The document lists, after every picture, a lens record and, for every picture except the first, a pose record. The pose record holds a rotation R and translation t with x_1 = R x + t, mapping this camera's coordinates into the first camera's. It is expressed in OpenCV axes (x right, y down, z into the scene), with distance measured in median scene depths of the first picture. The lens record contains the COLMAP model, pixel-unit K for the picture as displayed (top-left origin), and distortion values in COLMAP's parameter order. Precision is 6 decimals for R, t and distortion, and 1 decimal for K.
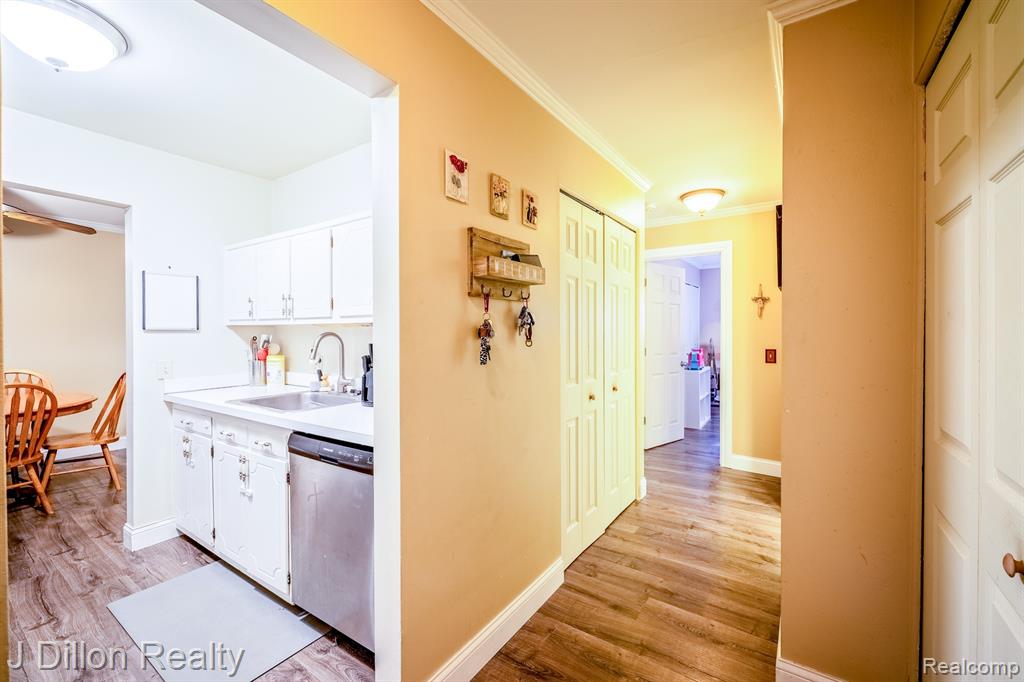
lens RADIAL K [[413.3, 0, 521.1], [0, 413.3, 335.8], [0, 0, 1]] dist [-0.000963, -0.001847]
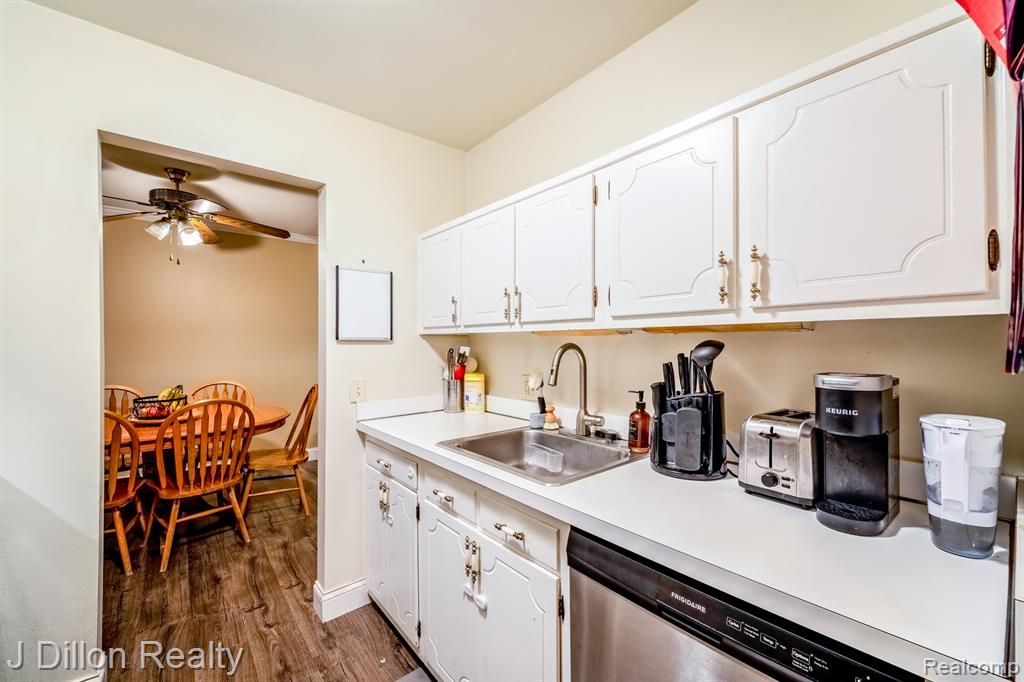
lens RADIAL K [[413.3, 0, 507.4], [0, 413.3, 342.3], [0, 0, 1]] dist [-0.000963, -0.001847]
pose [[0.950274, 0.001165, -0.311413, -0.329971], [-0.004305, 0.999947, -0.009395, -0.003517], [0.311385, 0.010268, 0.950228, 0.321784]]
